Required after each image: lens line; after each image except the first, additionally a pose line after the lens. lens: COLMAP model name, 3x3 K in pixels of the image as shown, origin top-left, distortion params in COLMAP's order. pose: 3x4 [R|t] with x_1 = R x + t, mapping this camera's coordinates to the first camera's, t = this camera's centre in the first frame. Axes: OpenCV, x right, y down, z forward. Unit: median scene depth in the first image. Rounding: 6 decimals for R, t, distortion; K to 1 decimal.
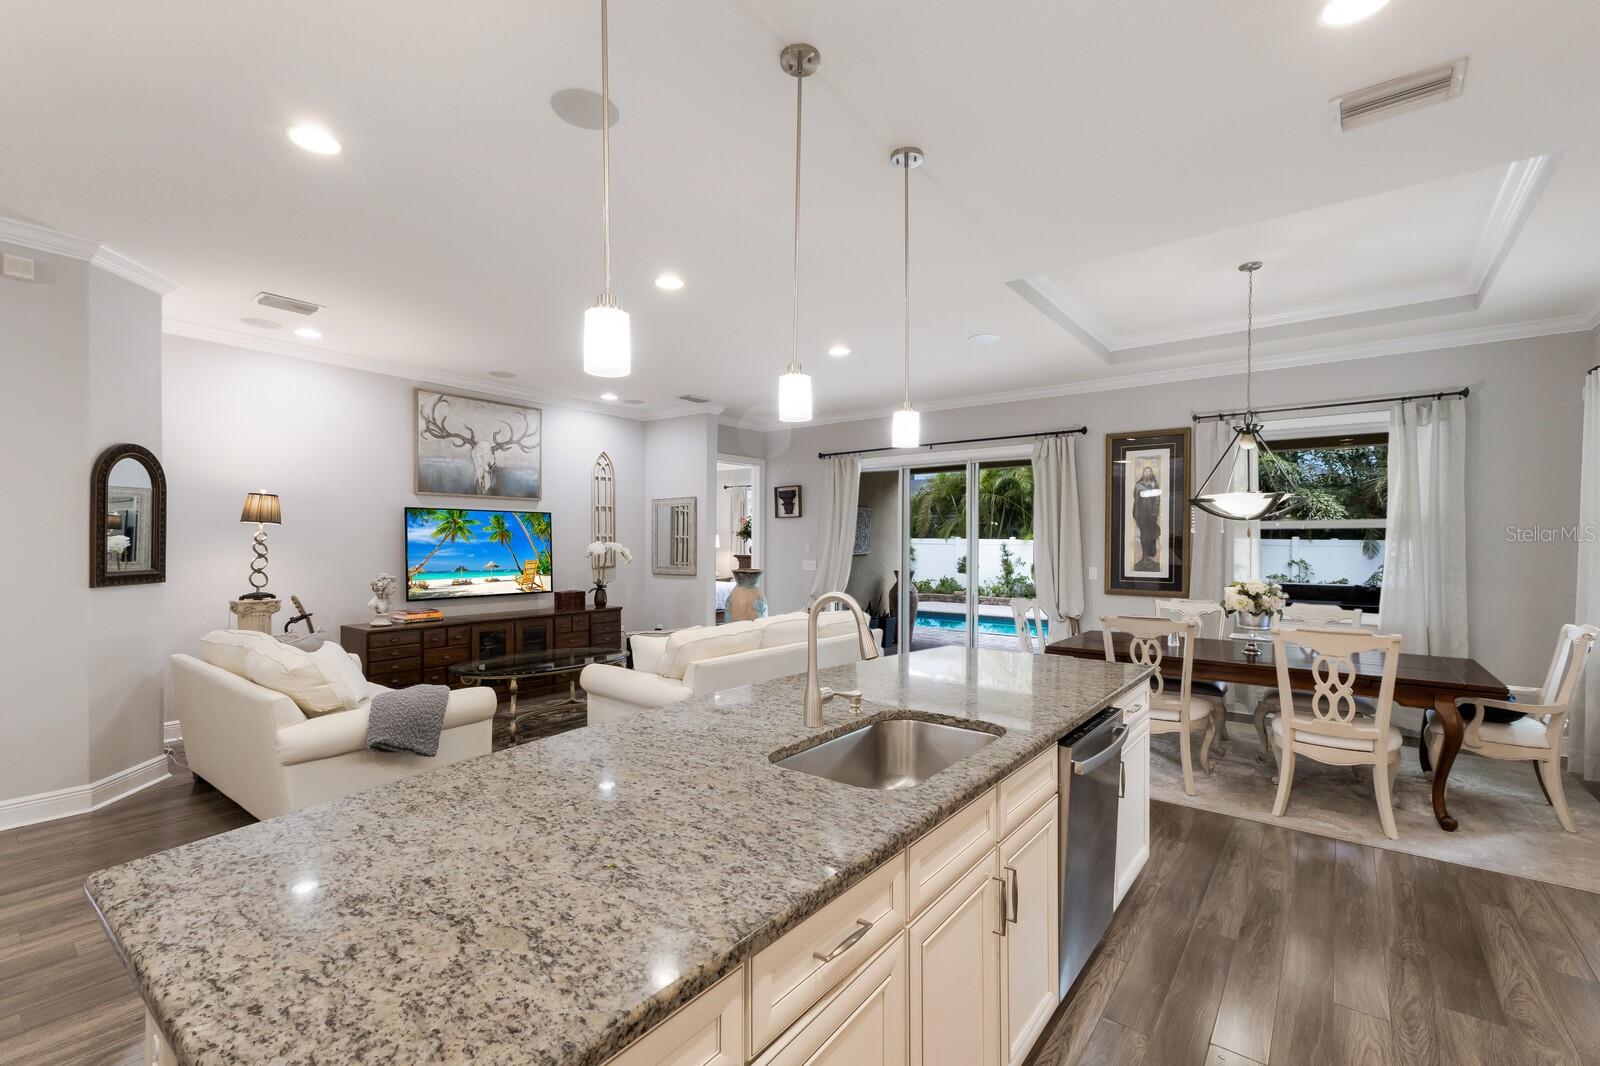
lens RADIAL K [[705.3, 0, 802.8], [0, 705.3, 534.9], [0, 0, 1]] dist [0.002800, 0.001424]
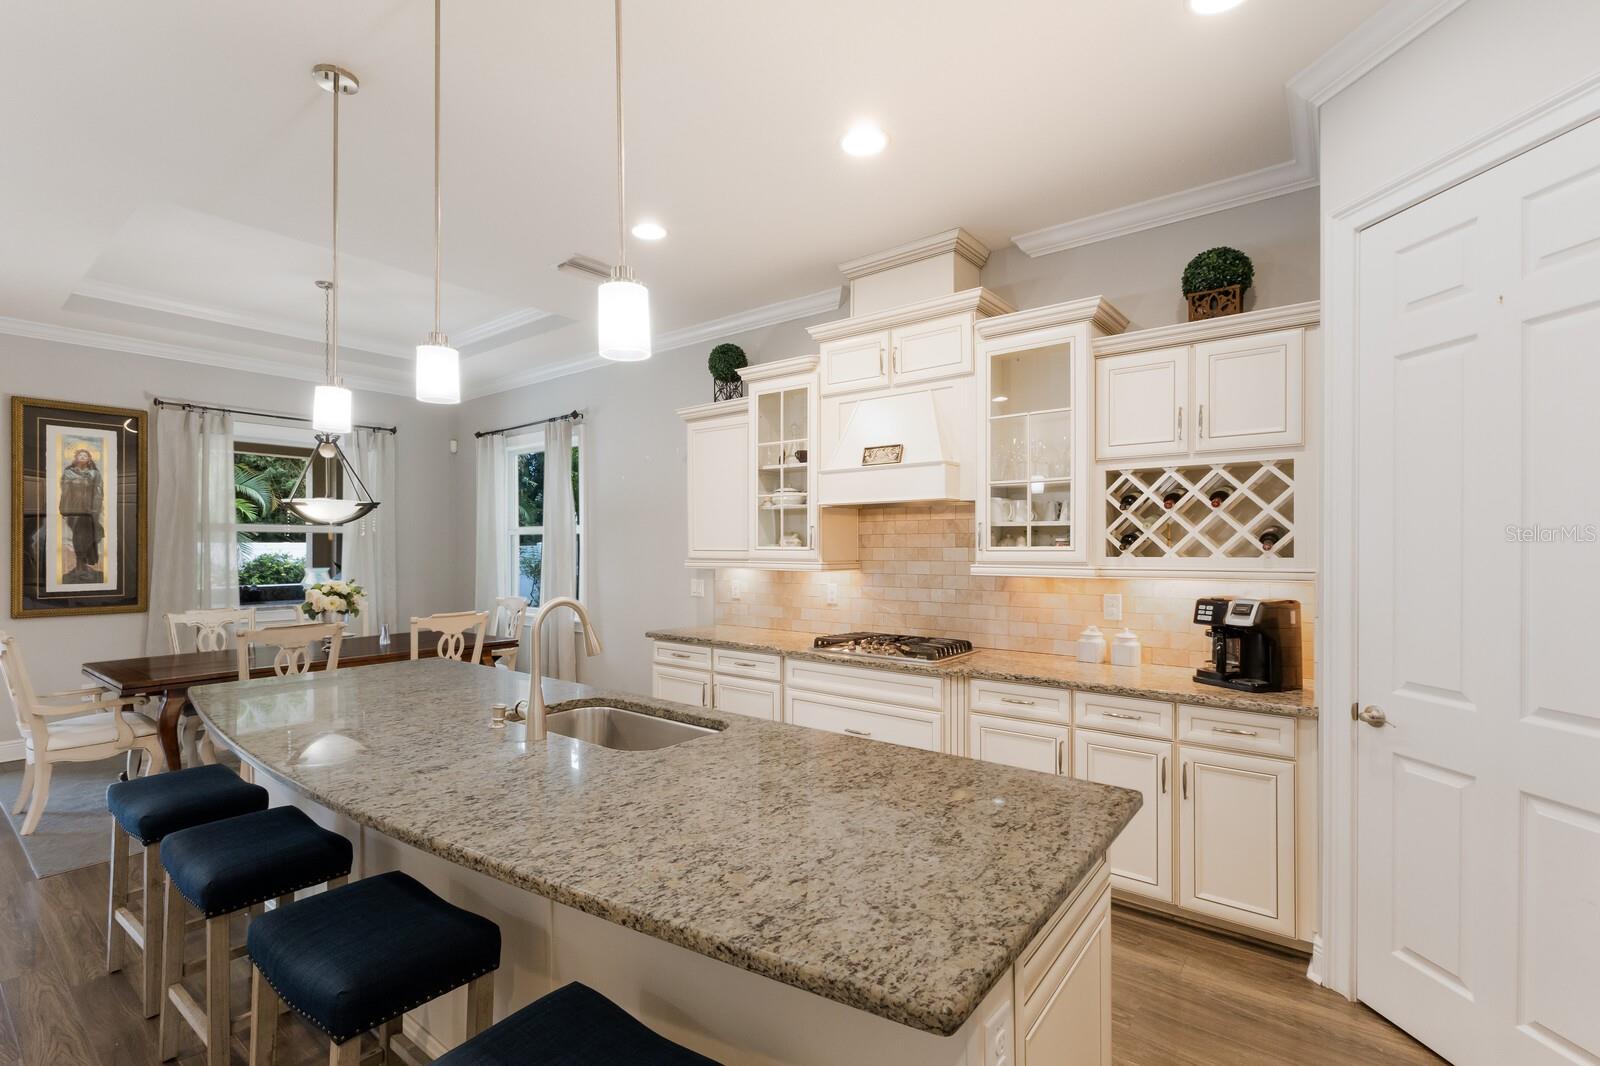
lens RADIAL K [[705.3, 0, 803.1], [0, 705.3, 540.7], [0, 0, 1]] dist [0.002800, 0.001424]
pose [[0.010716, 0.002886, 0.999938, -1.195388], [-0.009618, 0.999950, -0.002783, -0.004705], [-0.999896, -0.009587, 0.010743, 0.784922]]
